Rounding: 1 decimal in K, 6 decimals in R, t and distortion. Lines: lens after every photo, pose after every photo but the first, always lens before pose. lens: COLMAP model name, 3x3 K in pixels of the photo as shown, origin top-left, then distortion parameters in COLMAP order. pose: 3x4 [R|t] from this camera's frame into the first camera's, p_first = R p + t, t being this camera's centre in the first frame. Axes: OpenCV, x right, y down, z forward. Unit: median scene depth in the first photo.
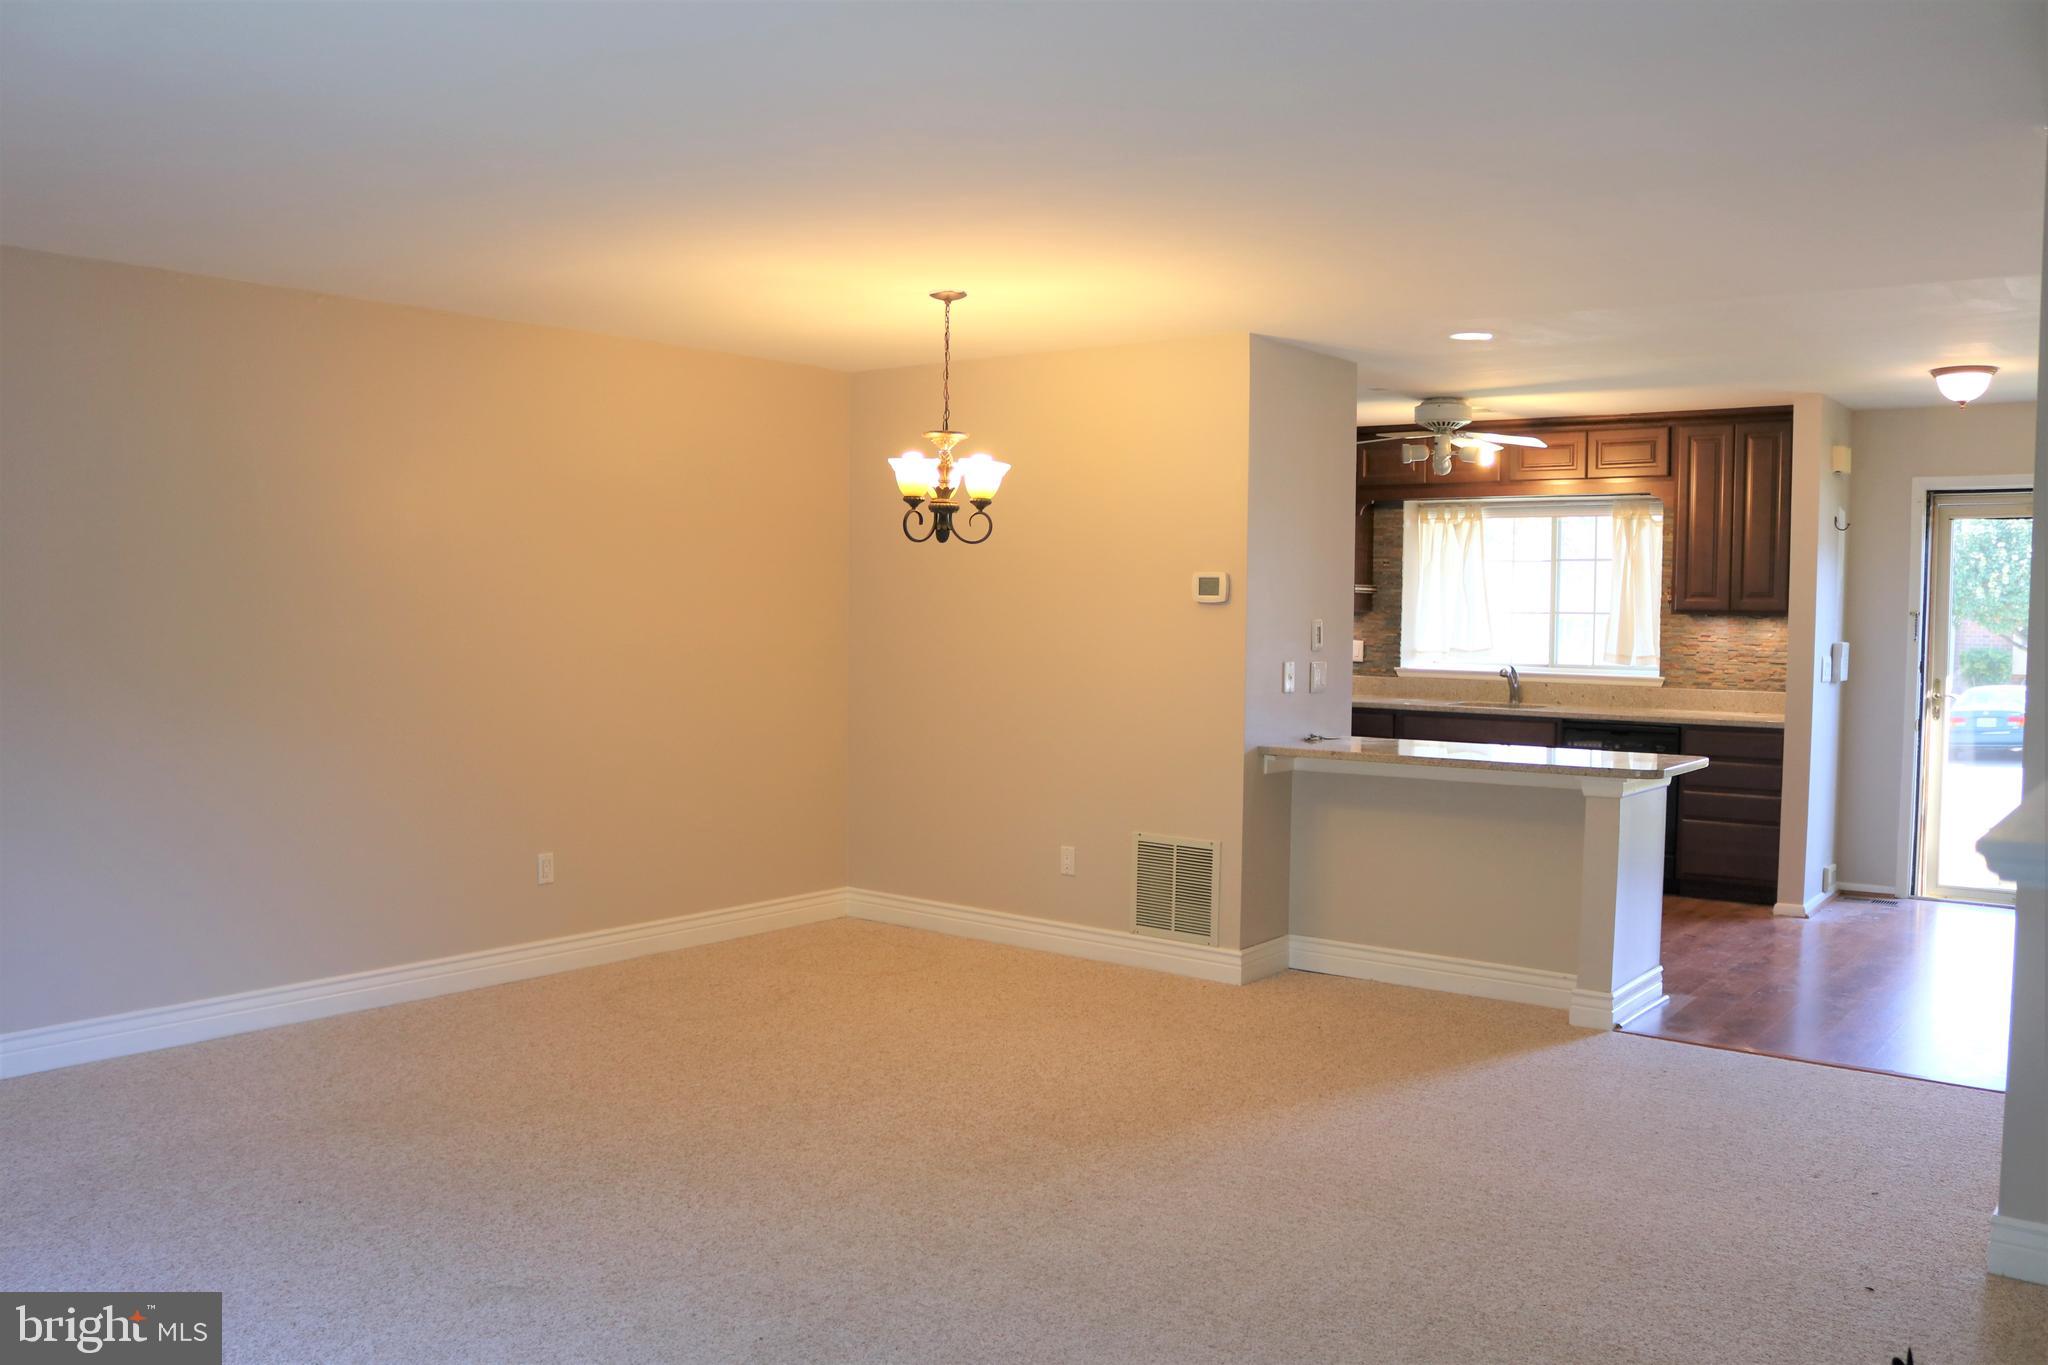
lens RADIAL K [[1689.8, 0, 992.8], [0, 1689.8, 706.2], [0, 0, 1]] dist [-0.162830, 0.133856]
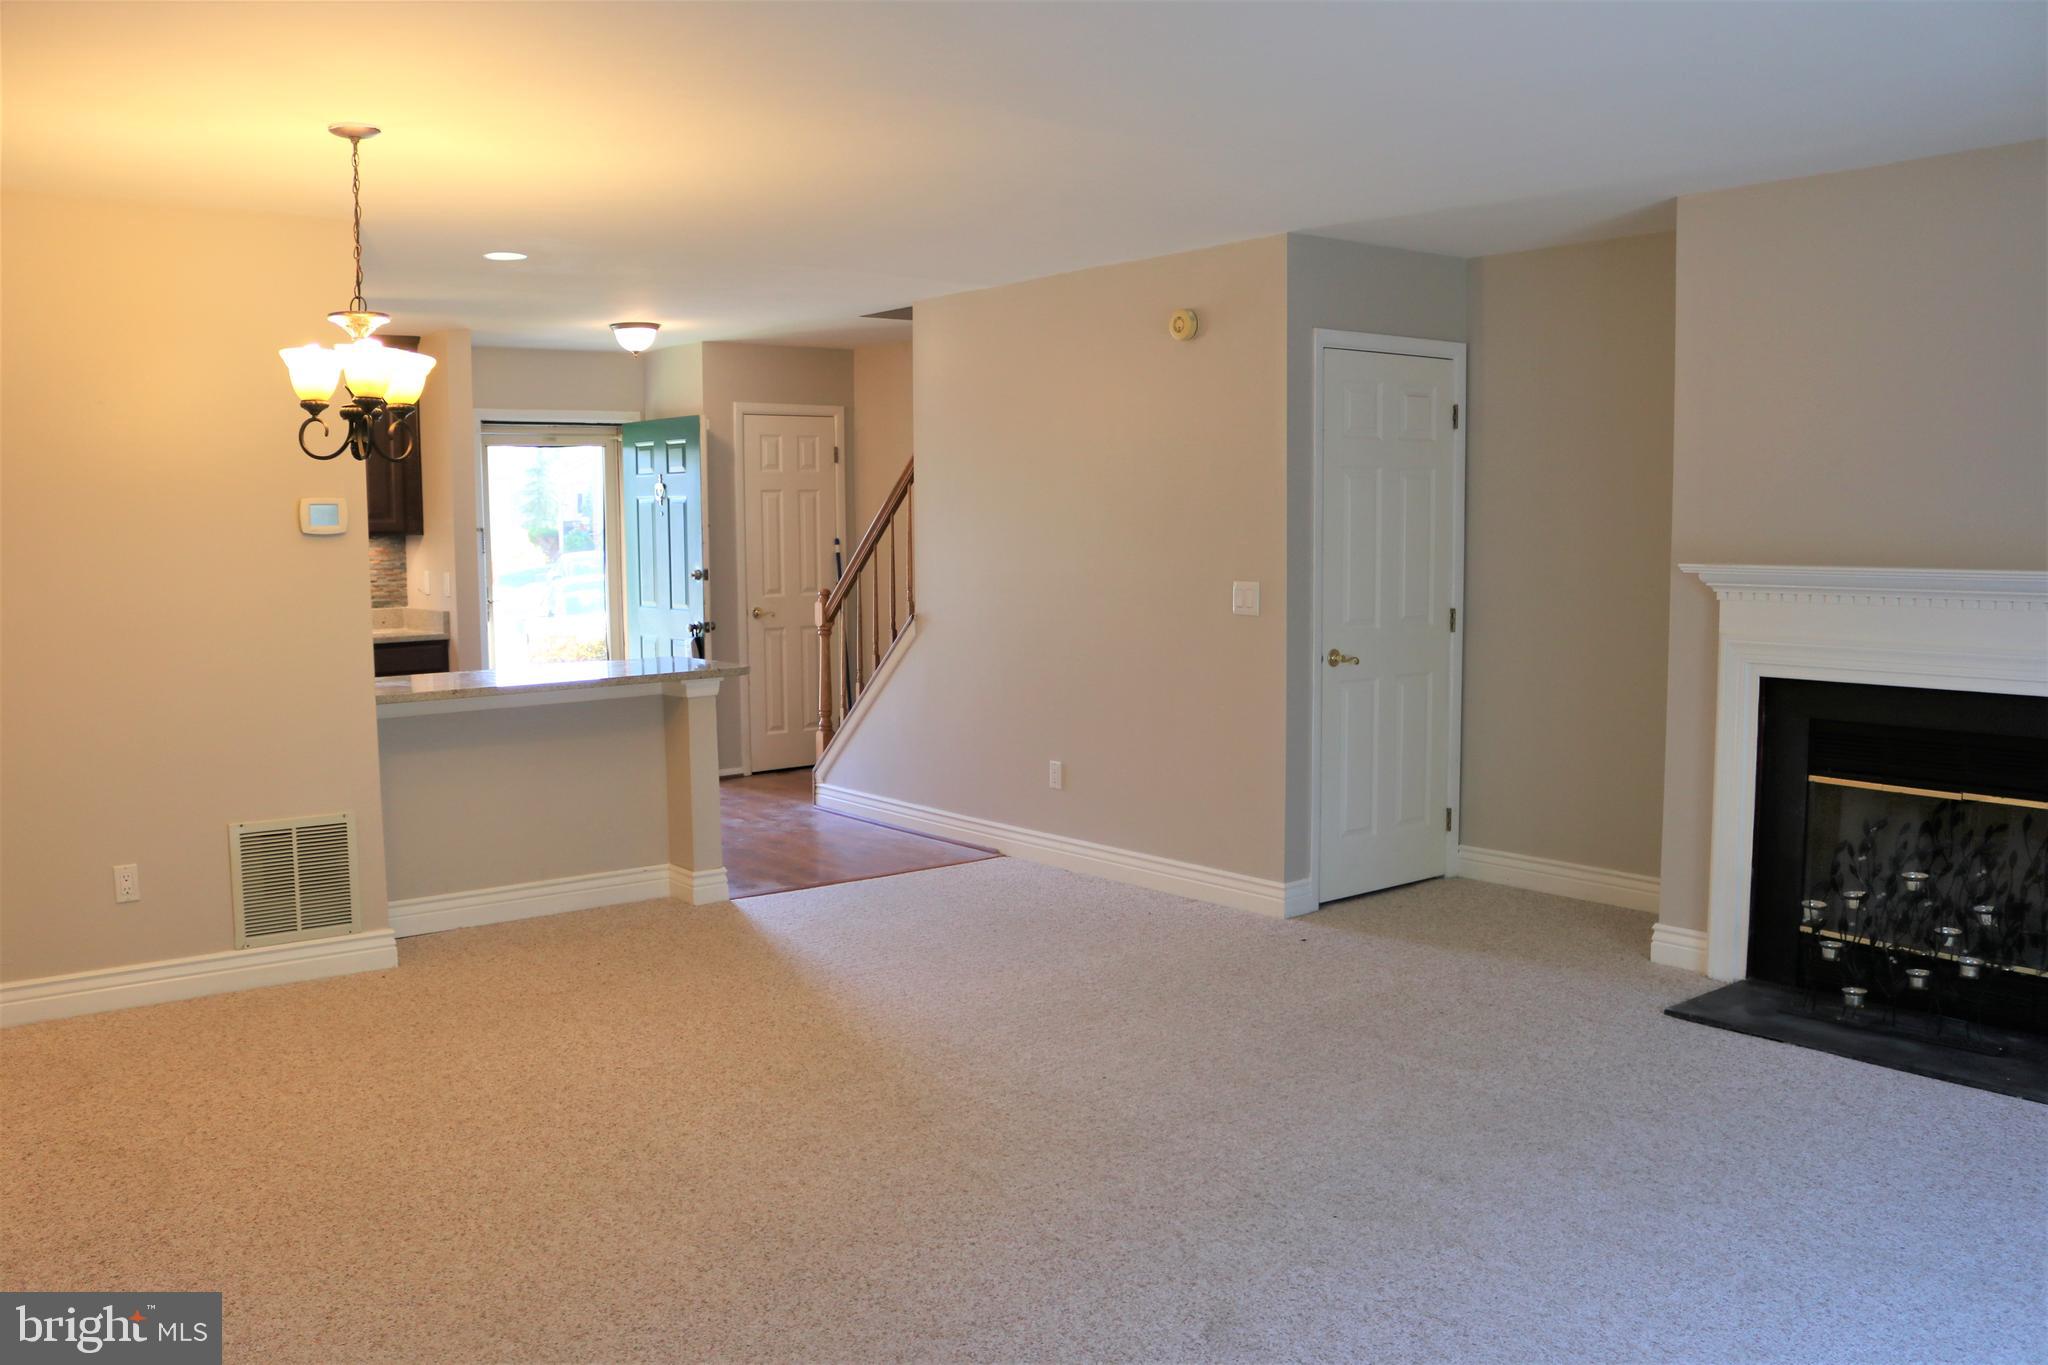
lens RADIAL K [[1689.8, 0, 992.8], [0, 1689.8, 706.2], [0, 0, 1]] dist [-0.162830, 0.133856]
pose [[0.226321, -0.118850, 0.966775, -0.624403], [0.072046, 0.991852, 0.105067, -0.039859], [-0.971385, 0.045873, 0.233040, 0.497288]]
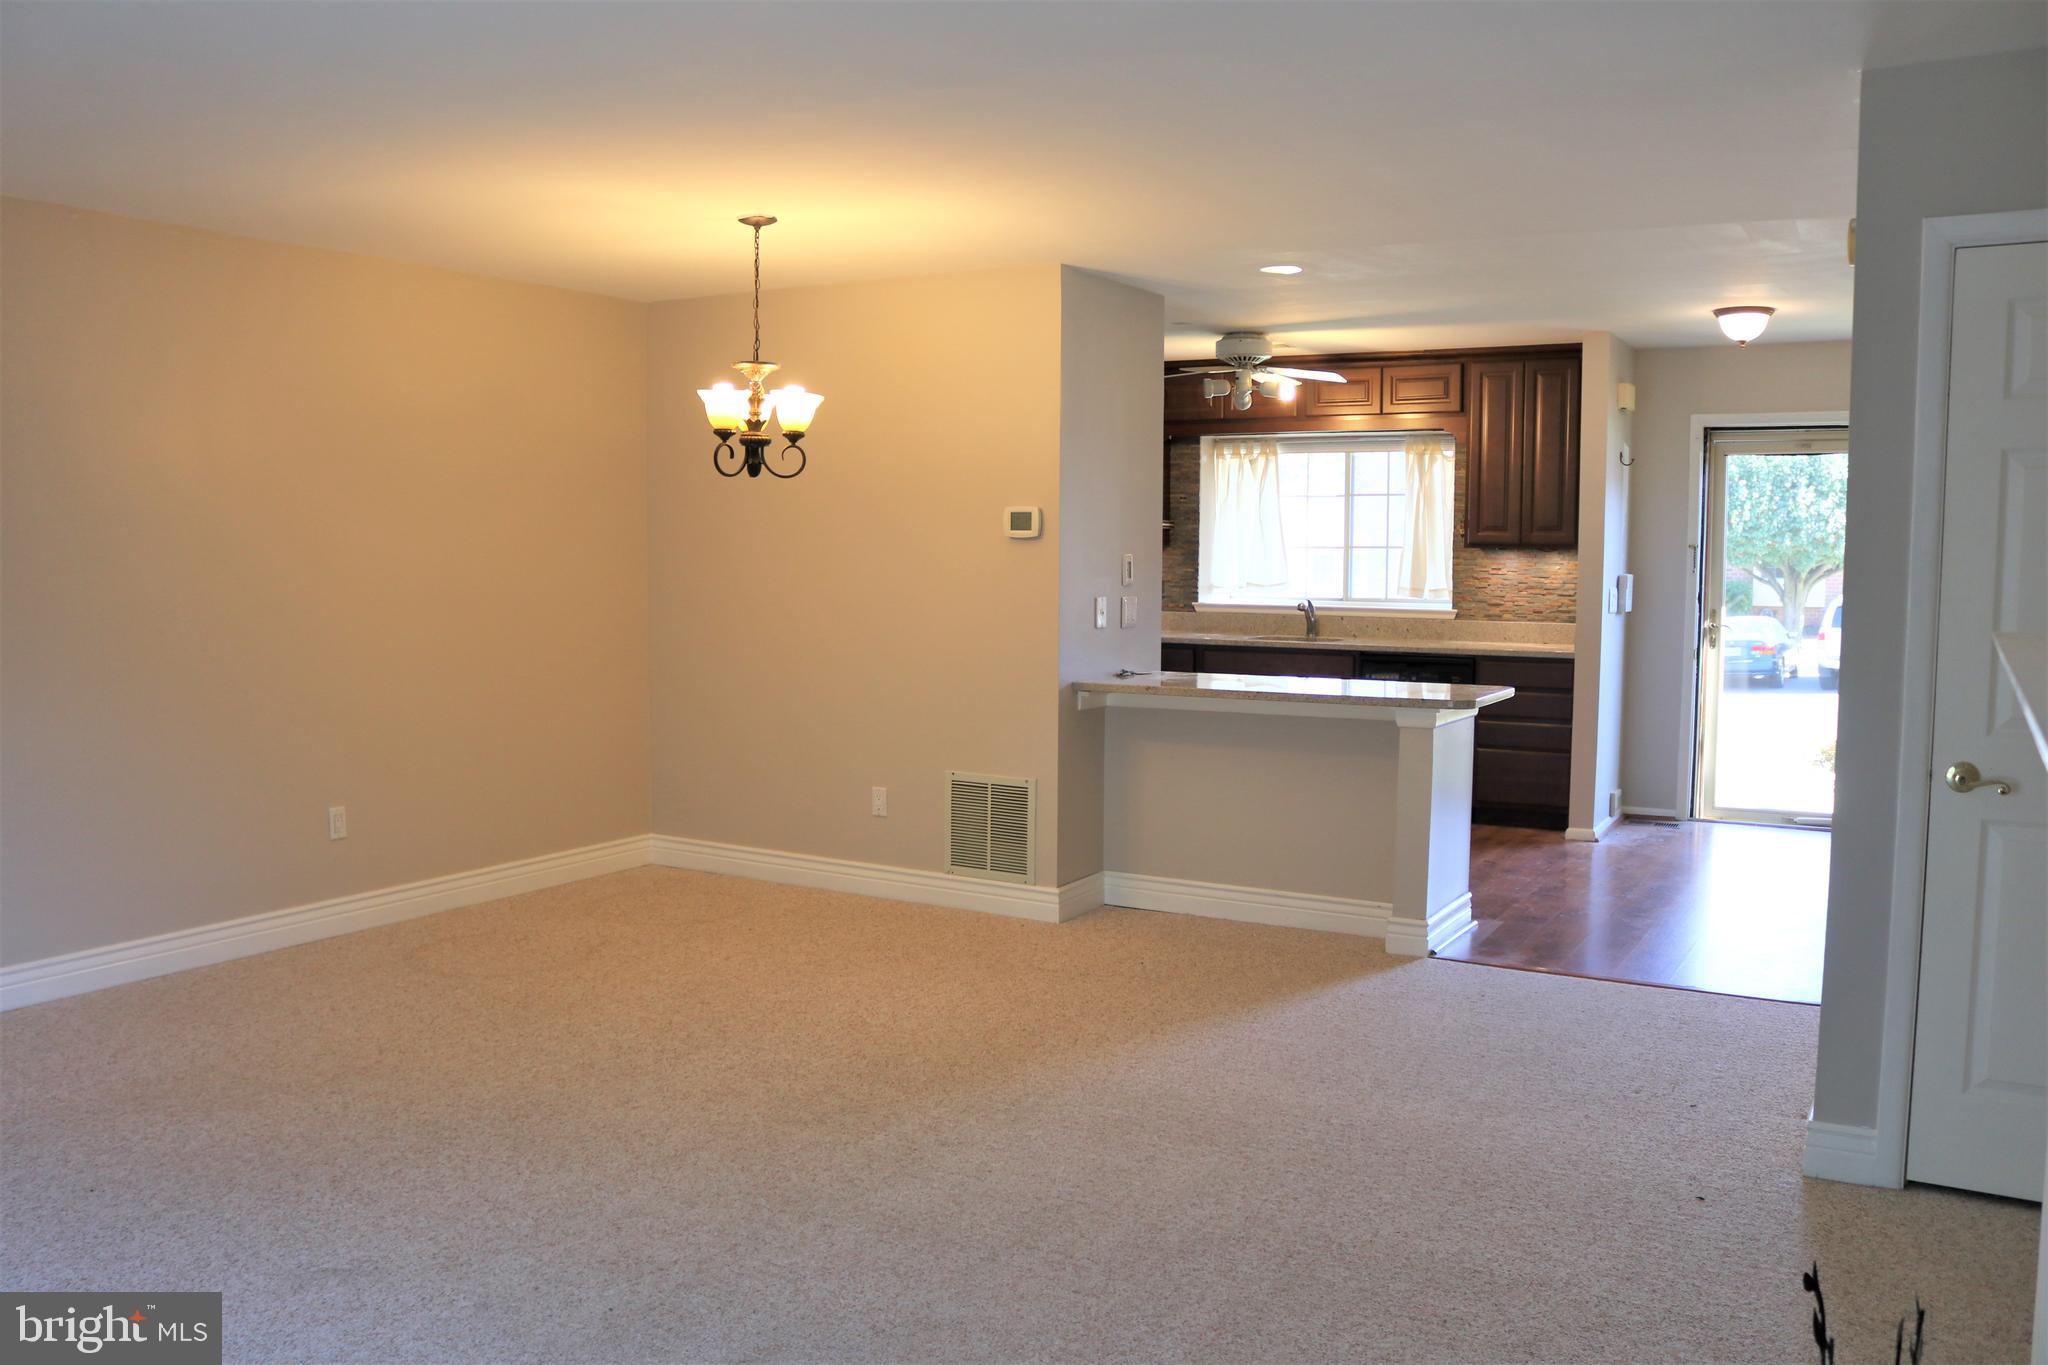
lens RADIAL K [[1689.8, 0, 992.8], [0, 1689.8, 706.2], [0, 0, 1]] dist [-0.162830, 0.133856]
pose [[0.990988, -0.017671, 0.132783, -0.021853], [0.012918, 0.999247, 0.036573, 0.000884], [-0.133329, -0.034529, 0.990470, 0.019648]]
